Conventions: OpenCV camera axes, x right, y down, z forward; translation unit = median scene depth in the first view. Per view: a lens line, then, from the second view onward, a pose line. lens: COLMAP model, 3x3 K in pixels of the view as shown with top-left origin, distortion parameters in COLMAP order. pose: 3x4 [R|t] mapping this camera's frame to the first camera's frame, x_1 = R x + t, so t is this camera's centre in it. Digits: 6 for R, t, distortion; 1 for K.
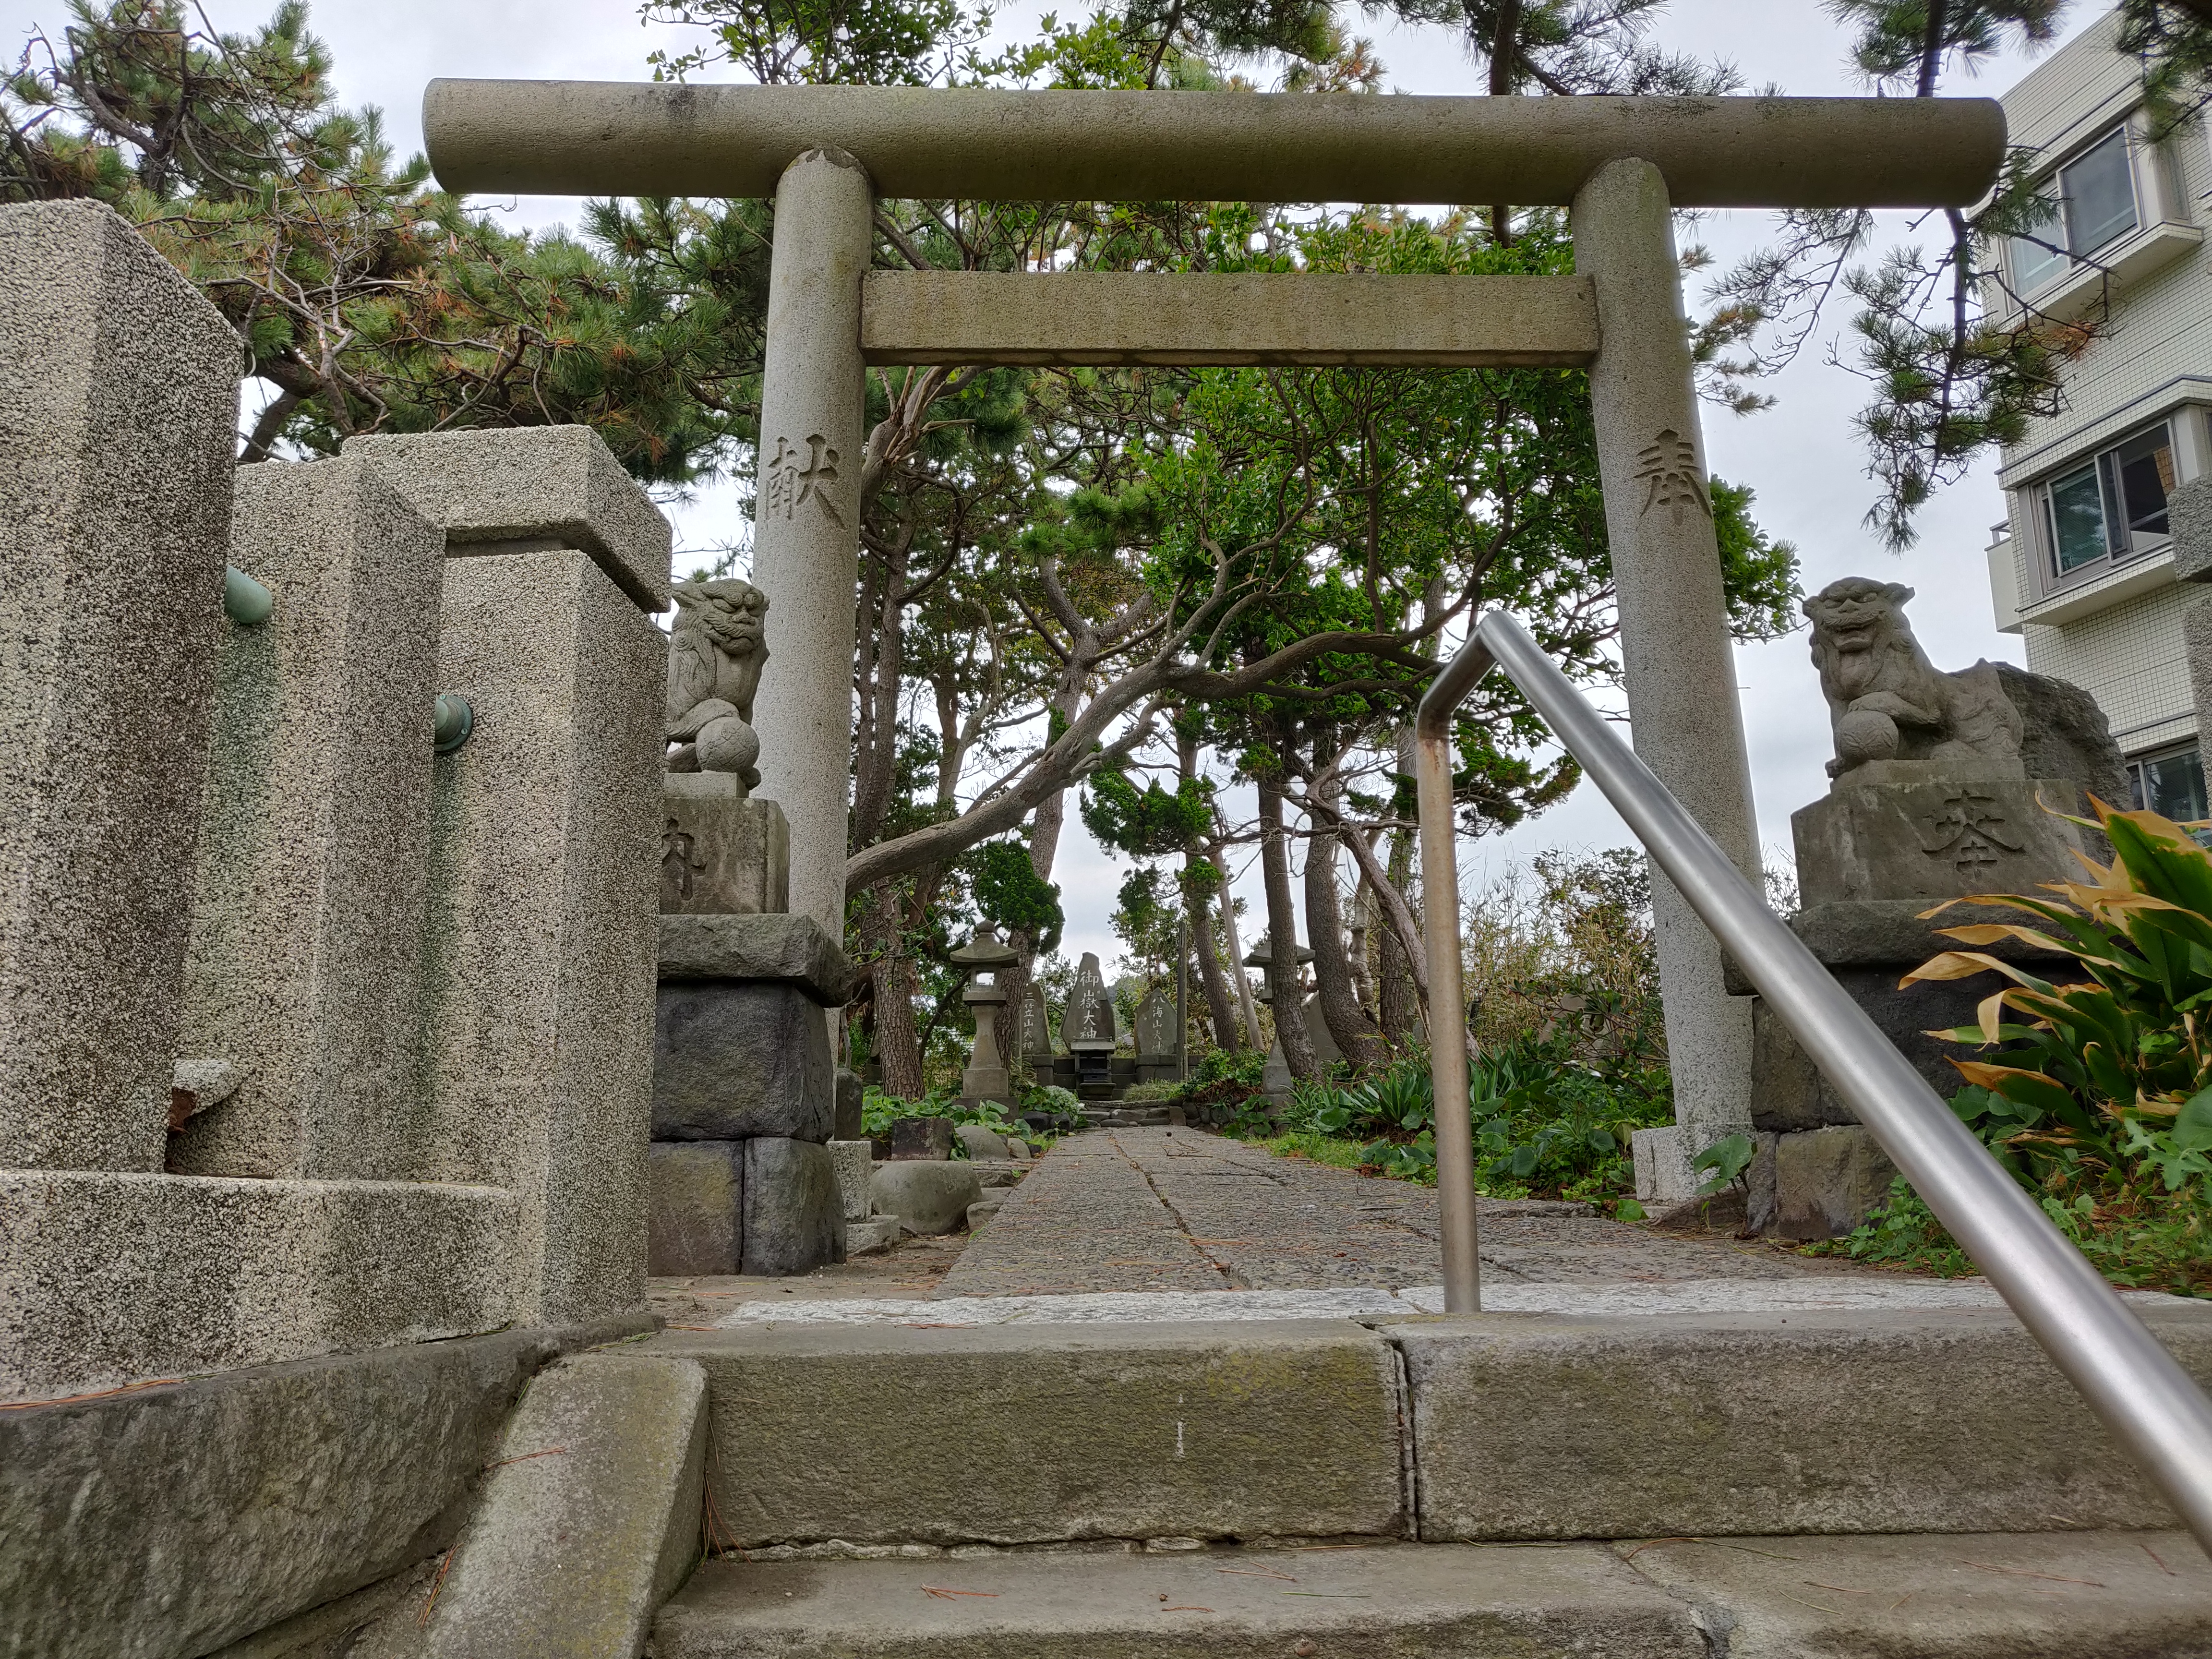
lens RADIAL K [[1665.6, 0, 1106.0], [0, 1665.6, 829.5], [0, 0, 1]] dist [0.009122, 0.011493]
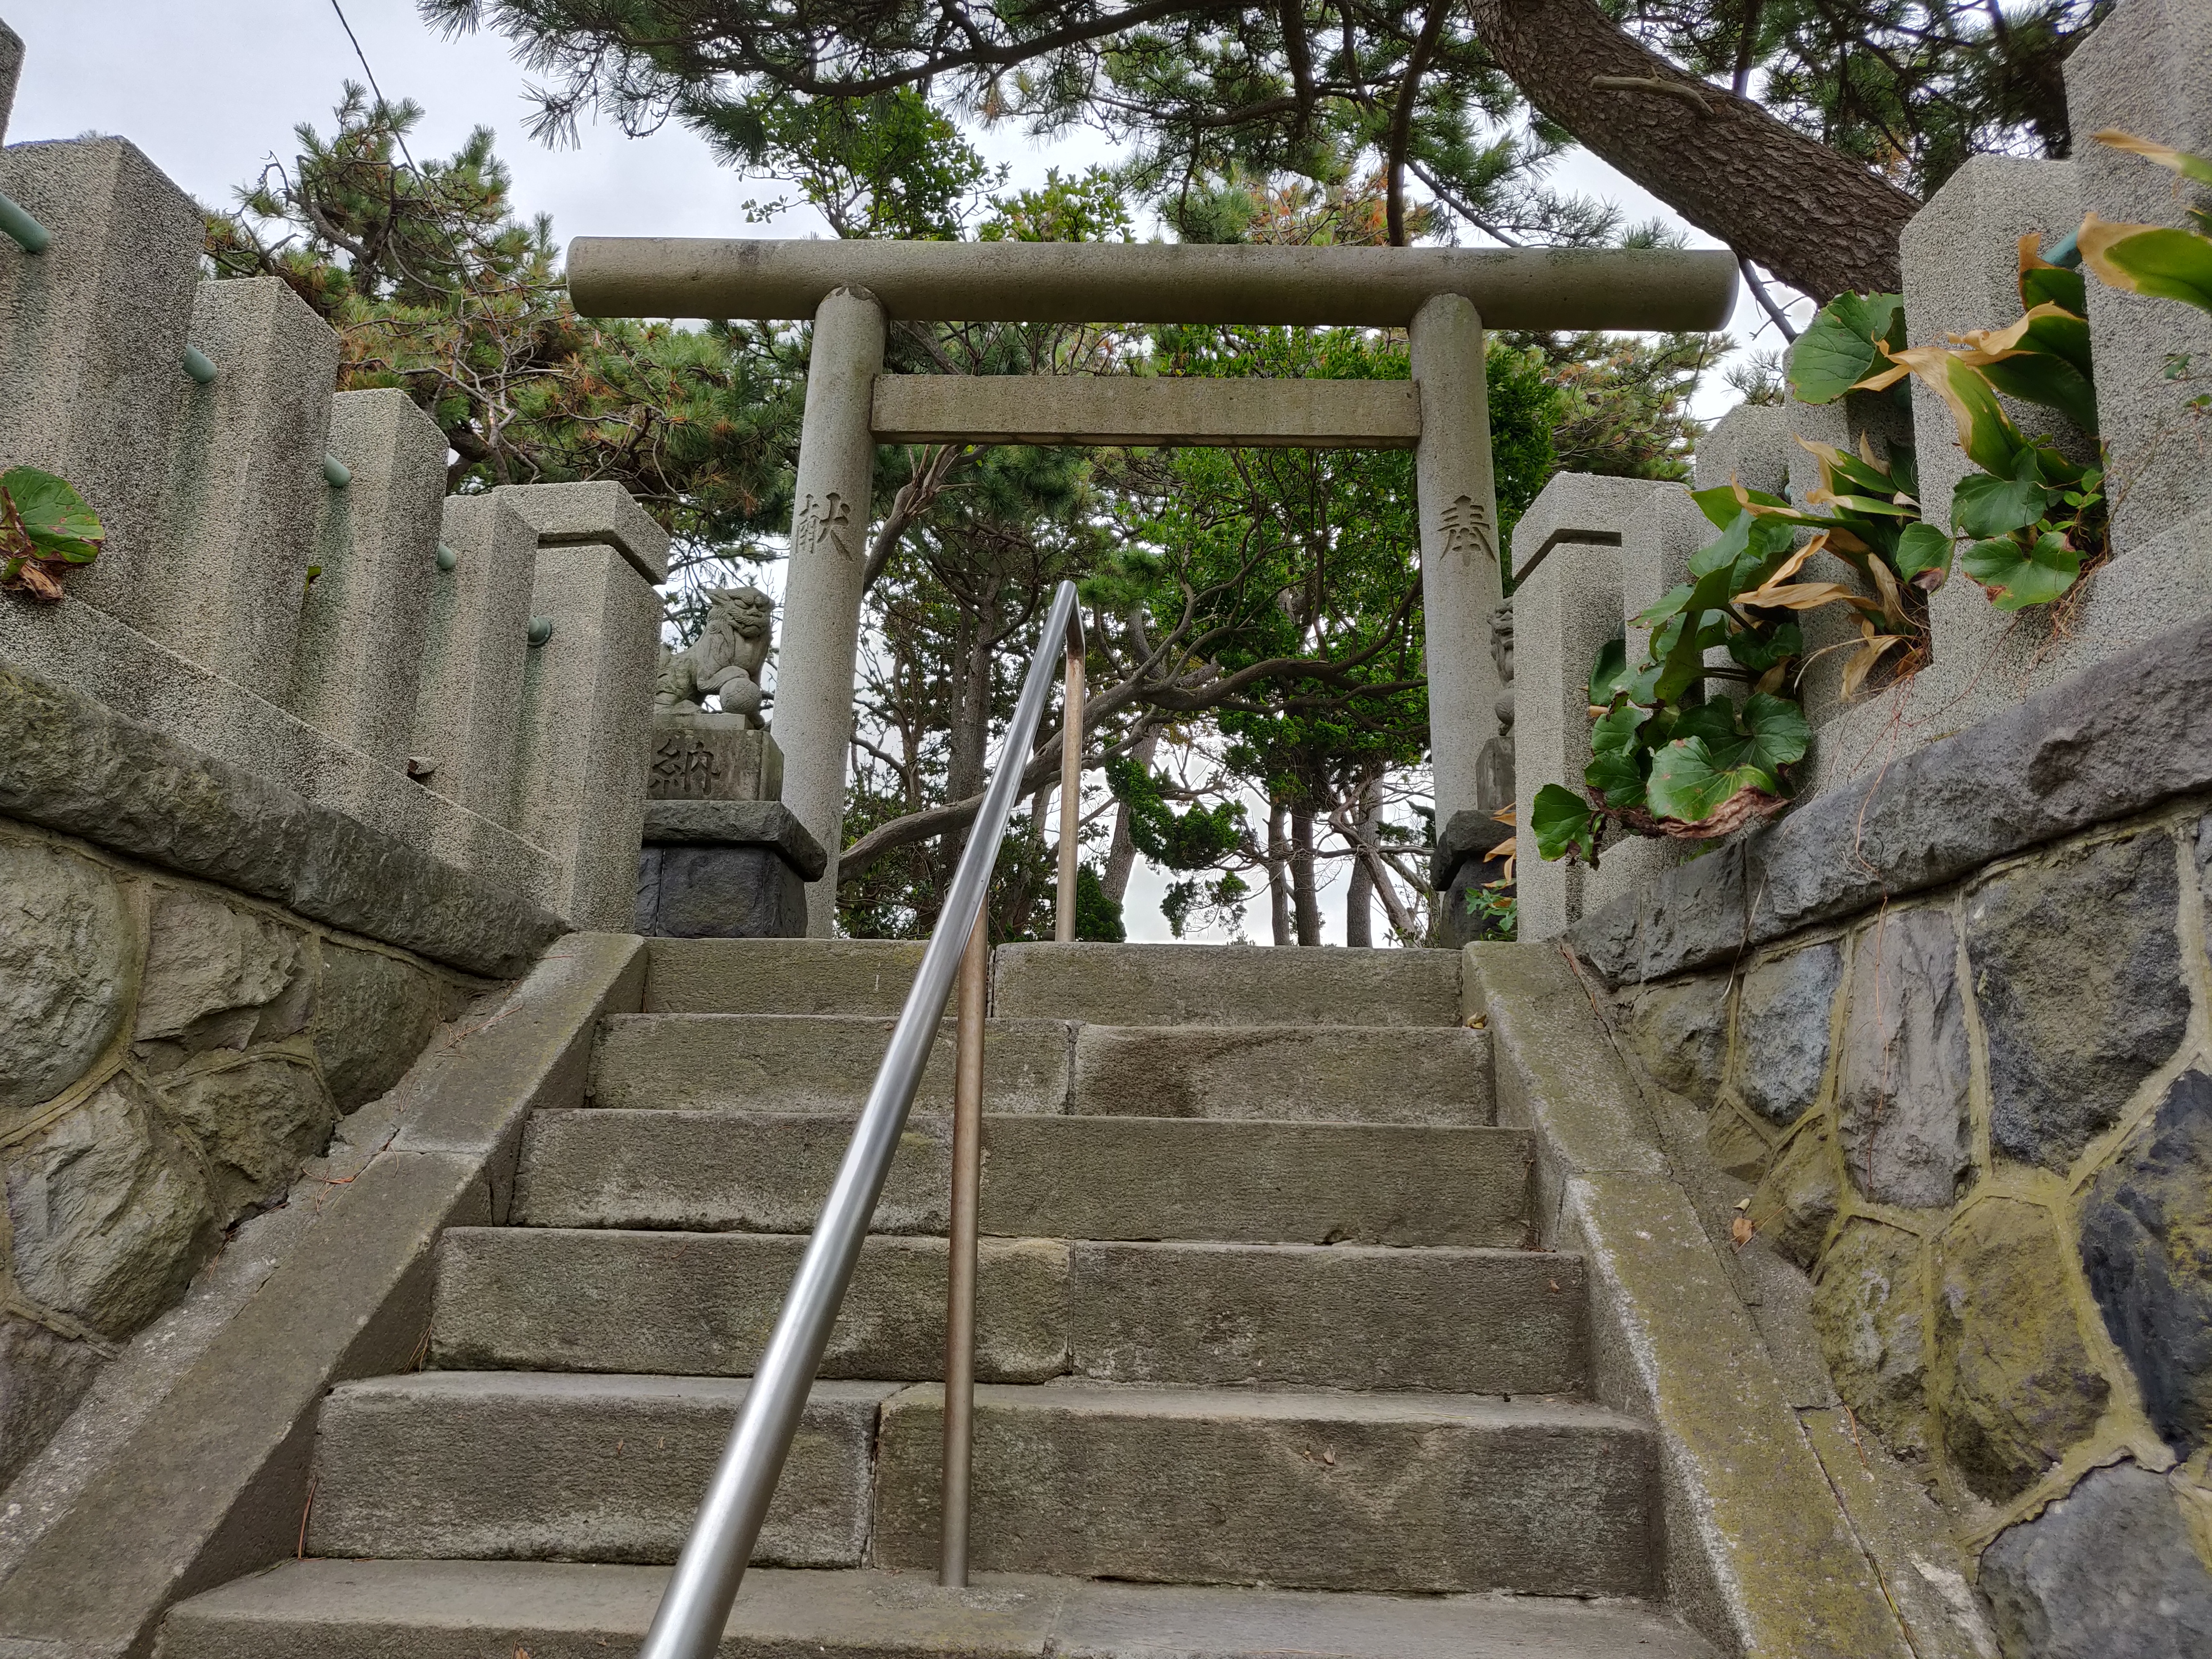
lens RADIAL K [[1595.0, 0, 1106.0], [0, 1595.0, 829.5], [0, 0, 1]] dist [-0.001340, -0.002081]
pose [[0.997679, 0.023631, -0.063855, 0.073670], [-0.025482, 0.999274, -0.028330, 0.038102], [0.063139, 0.029891, 0.997557, -0.152644]]
